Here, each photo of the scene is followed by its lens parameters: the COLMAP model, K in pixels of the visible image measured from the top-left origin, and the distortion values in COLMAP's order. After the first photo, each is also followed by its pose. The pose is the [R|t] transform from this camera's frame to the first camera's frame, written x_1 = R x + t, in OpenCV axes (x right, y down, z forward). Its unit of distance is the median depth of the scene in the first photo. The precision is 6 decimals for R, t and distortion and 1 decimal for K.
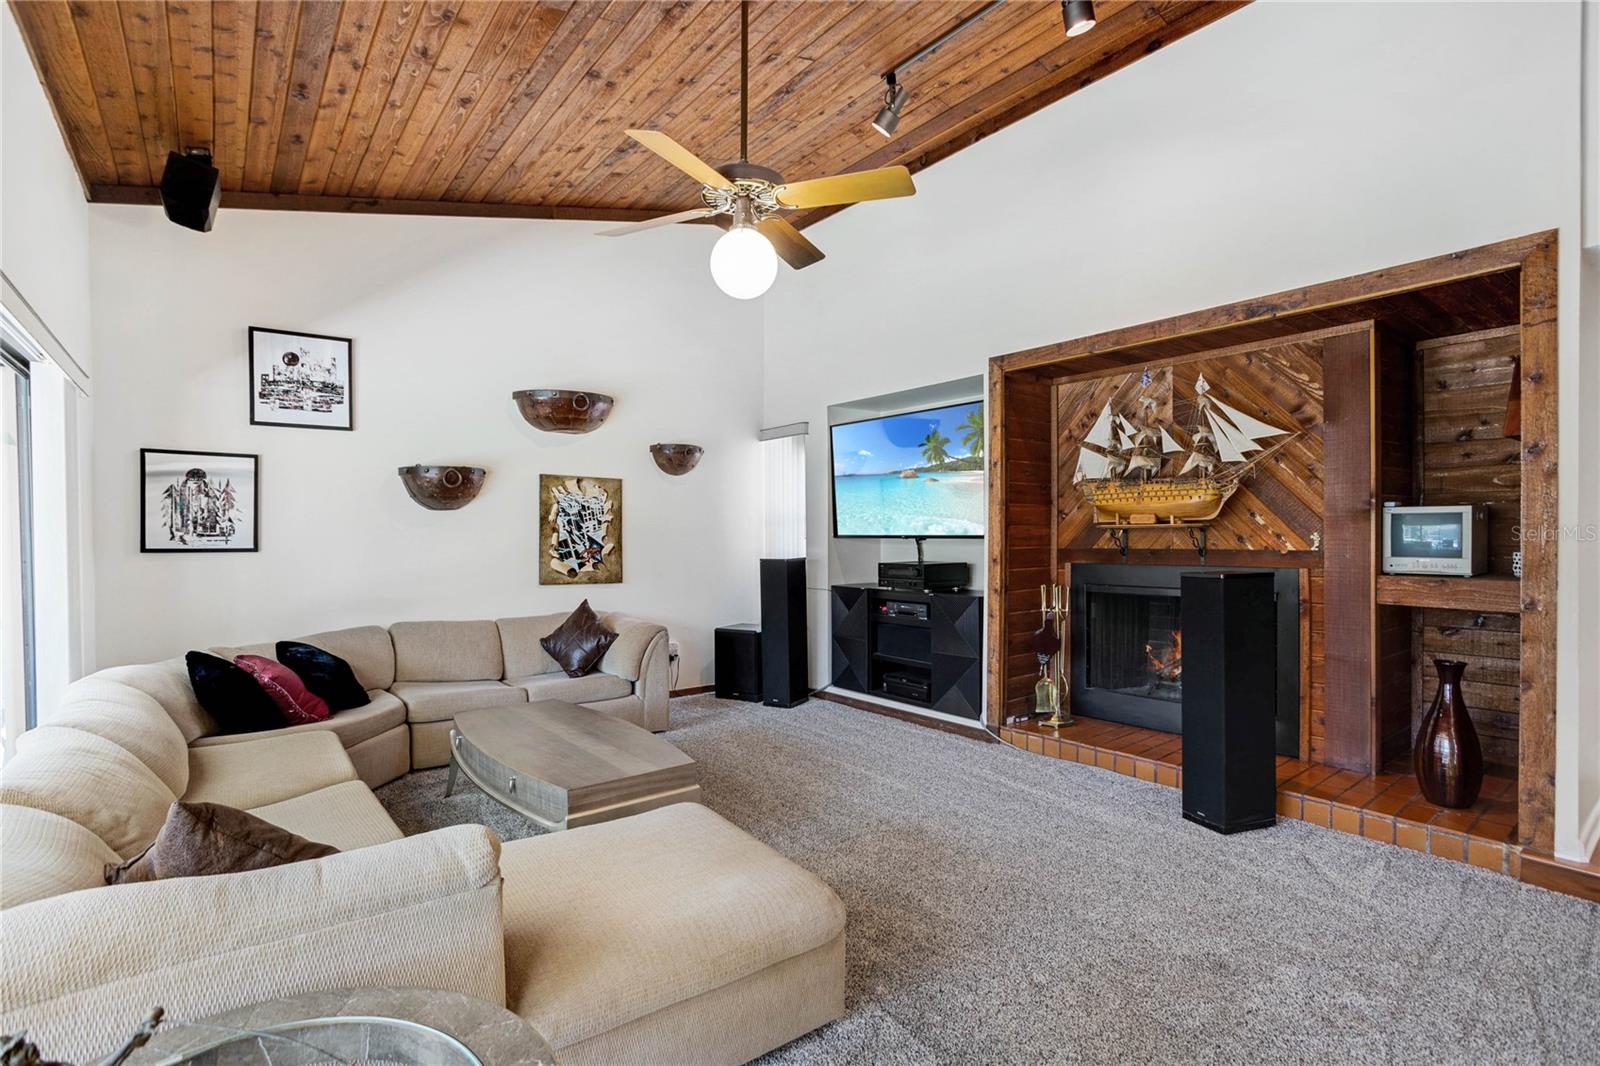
lens RADIAL K [[769.0, 0, 800.2], [0, 769.0, 537.3], [0, 0, 1]] dist [-0.014321, 0.001699]
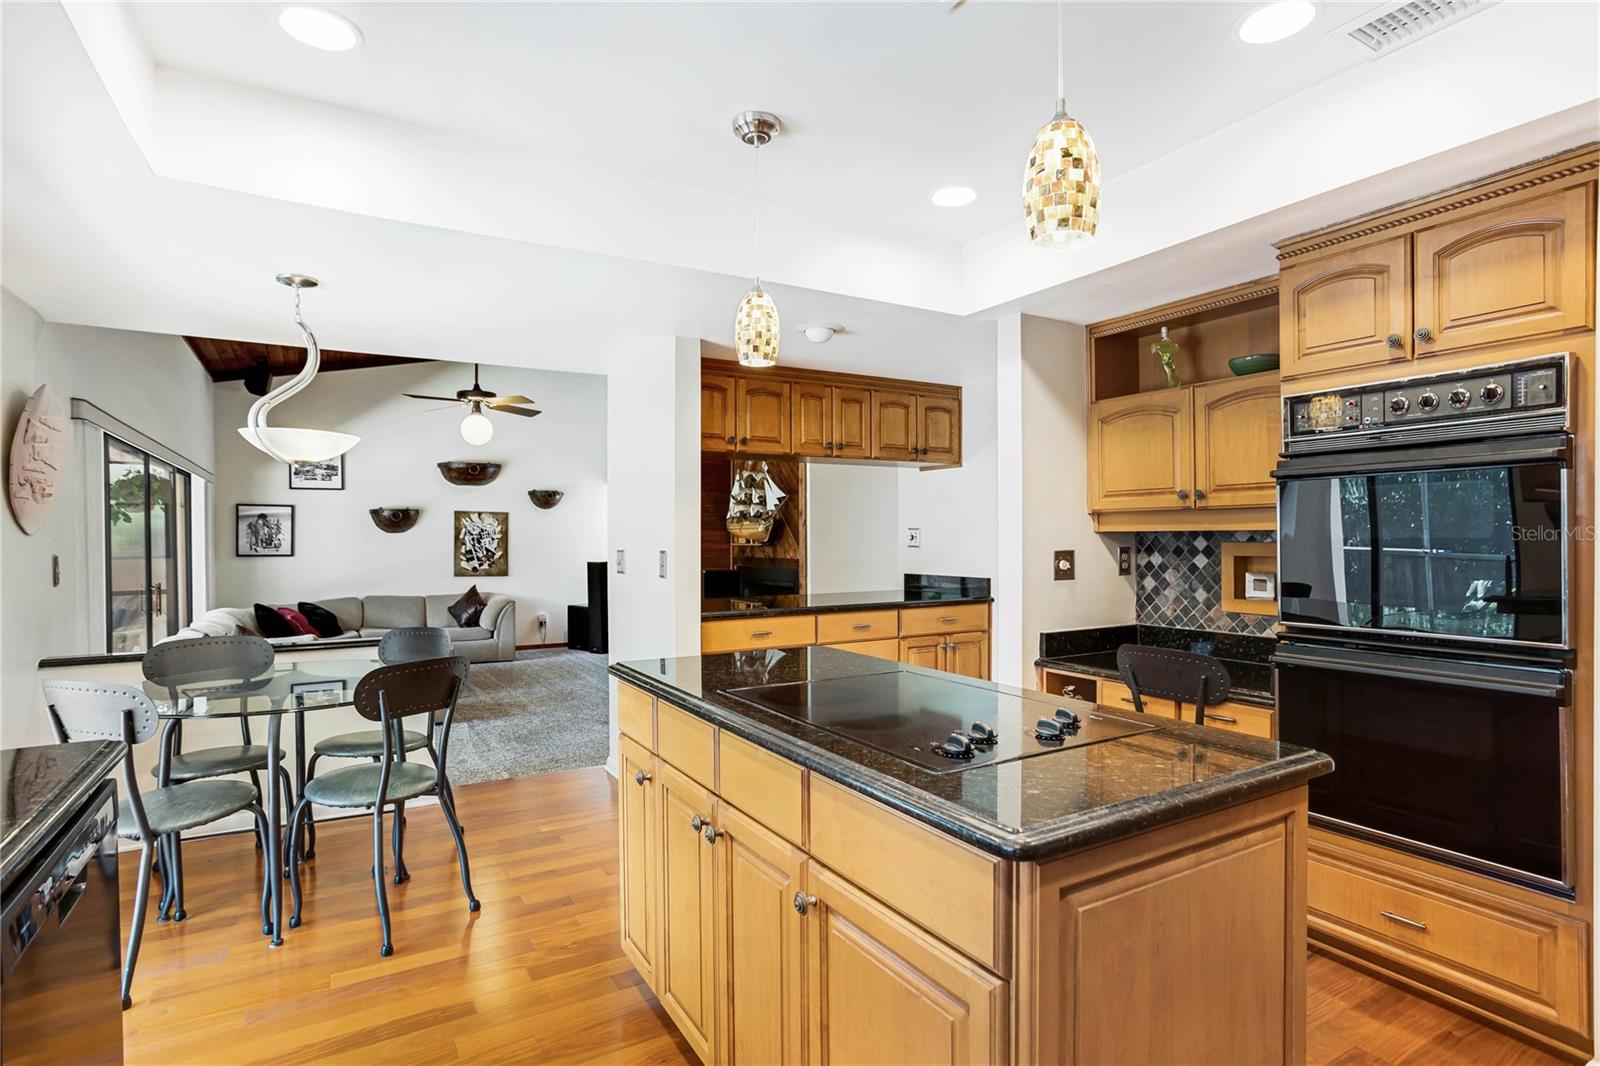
lens RADIAL K [[769.0, 0, 765.9], [0, 769.0, 539.8], [0, 0, 1]] dist [-0.014321, 0.001699]
pose [[0.992728, 0.001038, -0.120376, 0.560890], [-0.001488, 0.999992, -0.003644, -0.013889], [0.120371, 0.003796, 0.992722, -0.610642]]
